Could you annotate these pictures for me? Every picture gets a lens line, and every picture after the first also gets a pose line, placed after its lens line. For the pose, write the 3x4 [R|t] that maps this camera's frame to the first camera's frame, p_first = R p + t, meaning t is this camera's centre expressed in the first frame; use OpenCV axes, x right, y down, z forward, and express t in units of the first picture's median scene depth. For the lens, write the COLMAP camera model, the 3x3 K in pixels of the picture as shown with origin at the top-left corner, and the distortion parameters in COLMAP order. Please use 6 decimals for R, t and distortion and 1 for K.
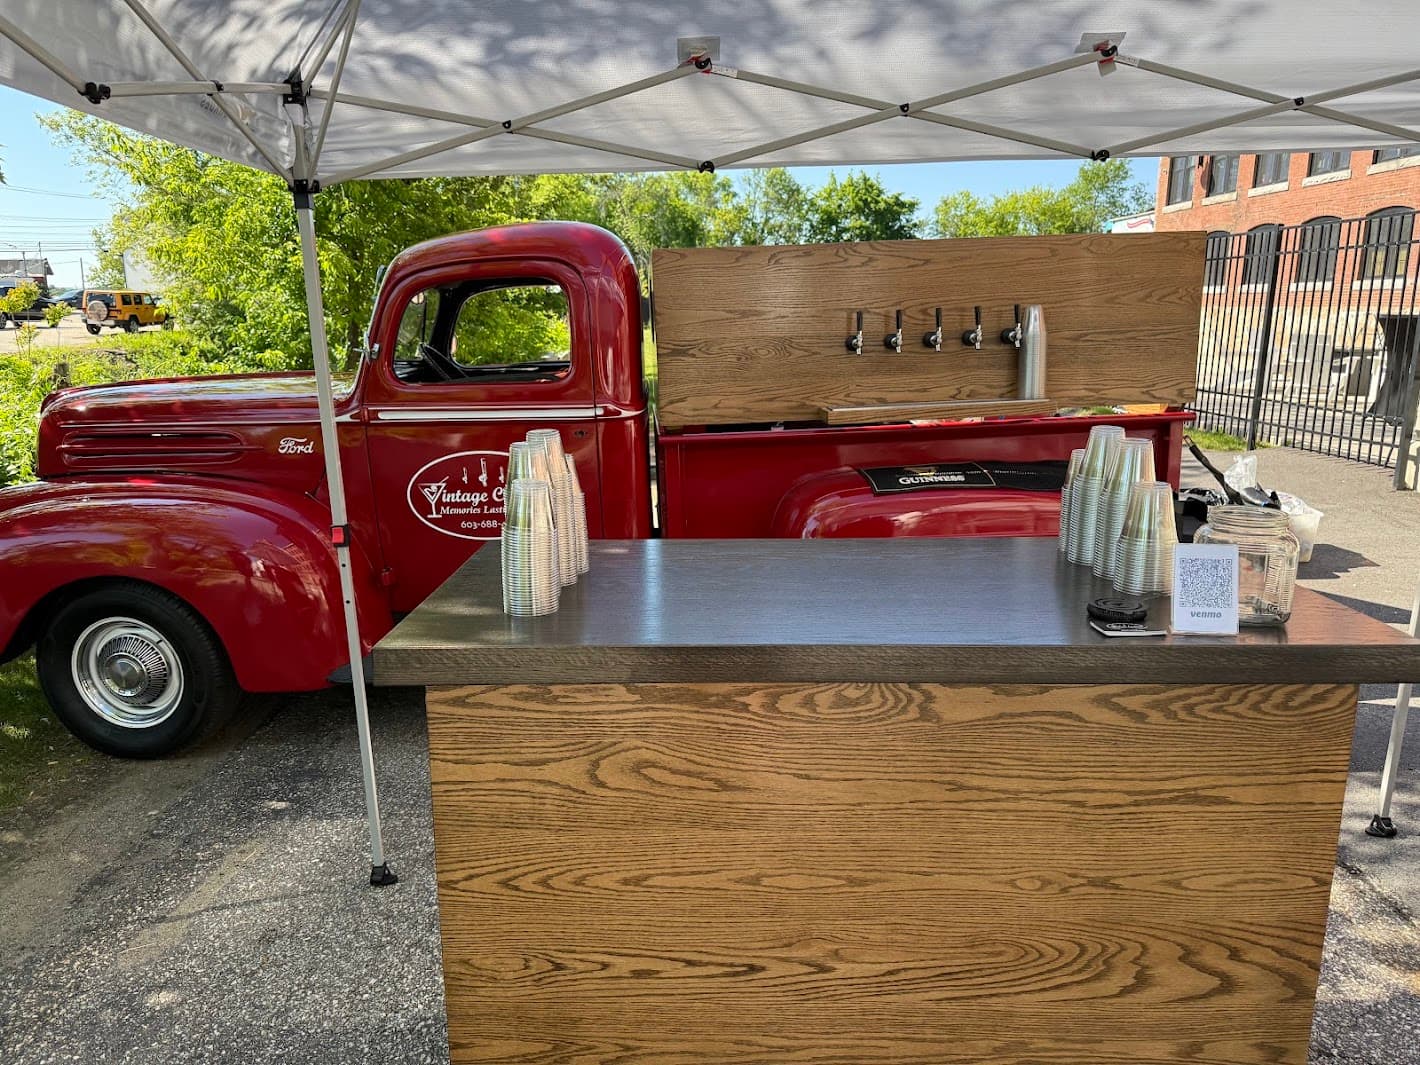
lens RADIAL K [[993.4, 0, 699.9], [0, 993.4, 540.3], [0, 0, 1]] dist [0.097091, -0.178049]
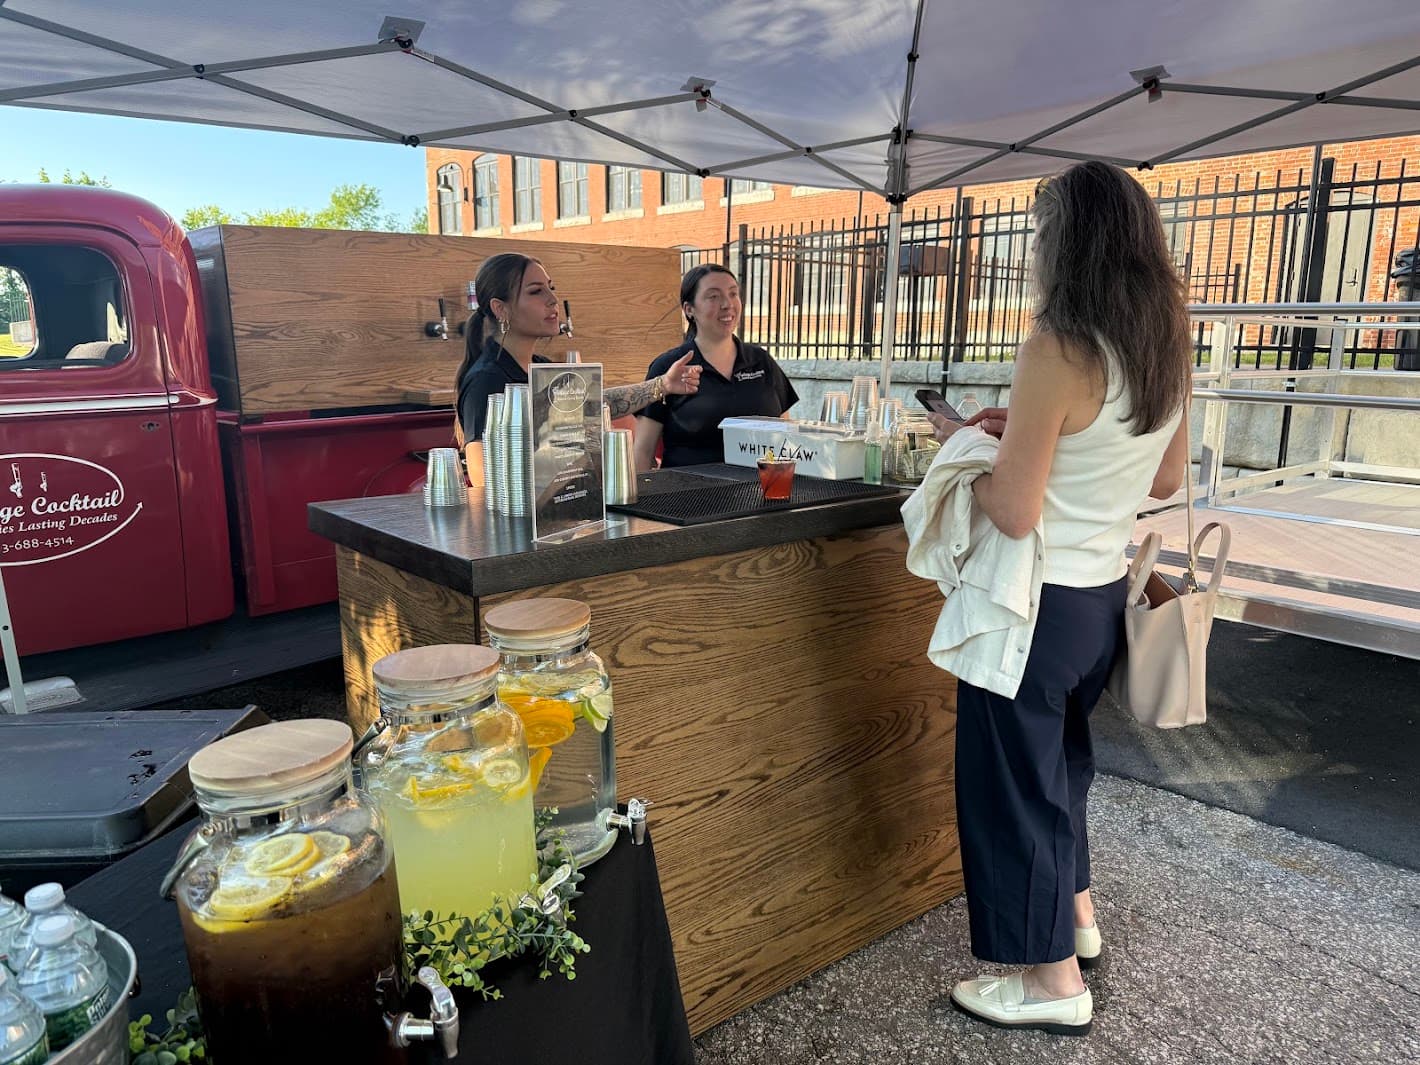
lens RADIAL K [[996.7, 0, 717.2], [0, 996.7, 525.0], [0, 0, 1]] dist [0.153190, -0.241419]
pose [[0.763203, -0.107798, 0.637103, -0.714581], [0.133516, 0.991016, 0.007738, 0.085578], [-0.632214, 0.079158, 0.770740, 0.015016]]
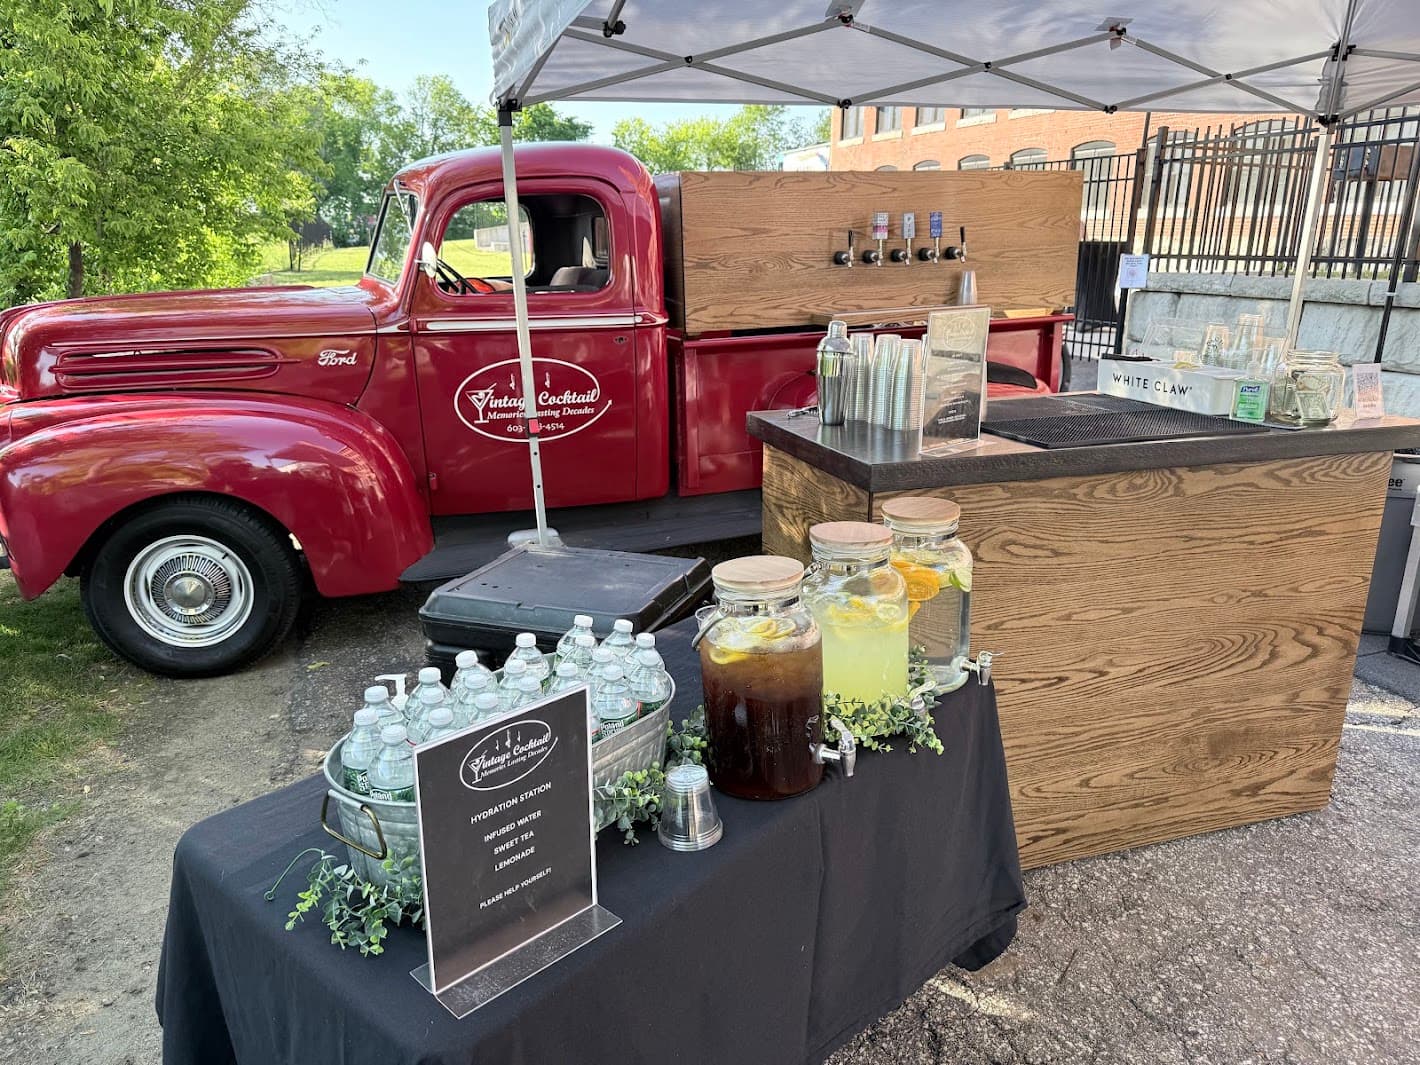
lens RADIAL K [[1003.0, 0, 708.1], [0, 1003.0, 525.2], [0, 0, 1]] dist [0.129337, -0.246815]
pose [[0.947746, -0.076642, 0.309684, -0.878827], [0.060796, 0.996314, 0.060516, 0.082344], [-0.313180, -0.038527, 0.948912, -0.234699]]
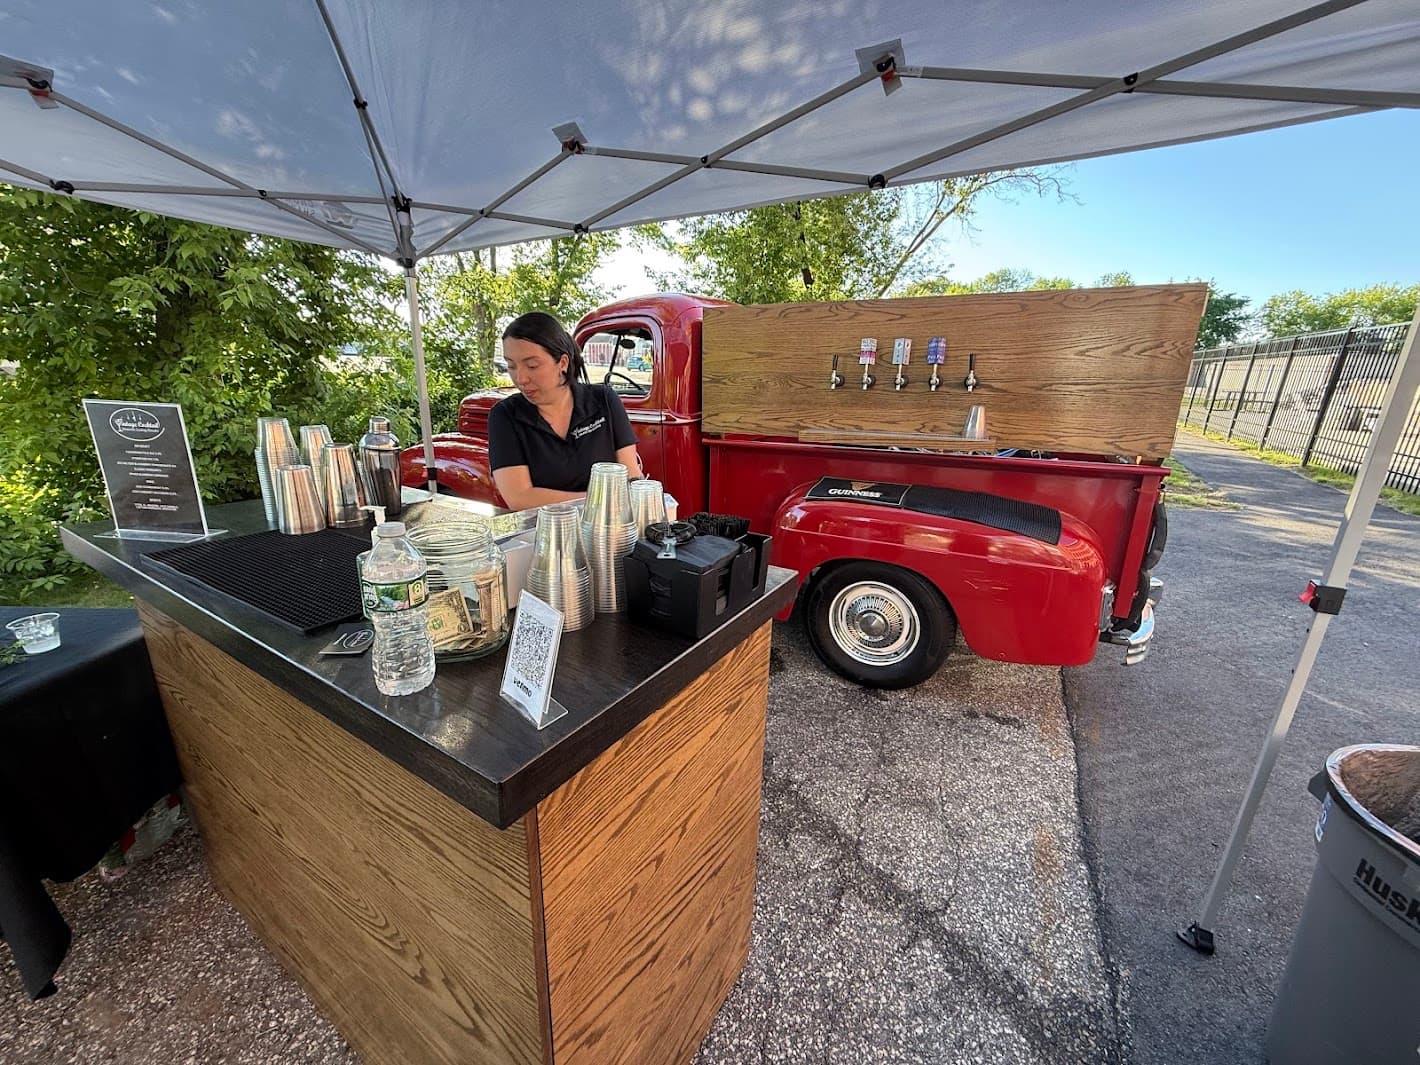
lens RADIAL K [[566.4, 0, 706.7], [0, 566.4, 531.4], [0, 0, 1]] dist [0.001595, 0.000134]
pose [[0.861006, 0.174094, -0.477870, 0.876083], [-0.149185, 0.984710, 0.089947, -0.105599], [0.486222, -0.006154, 0.873814, 0.633166]]
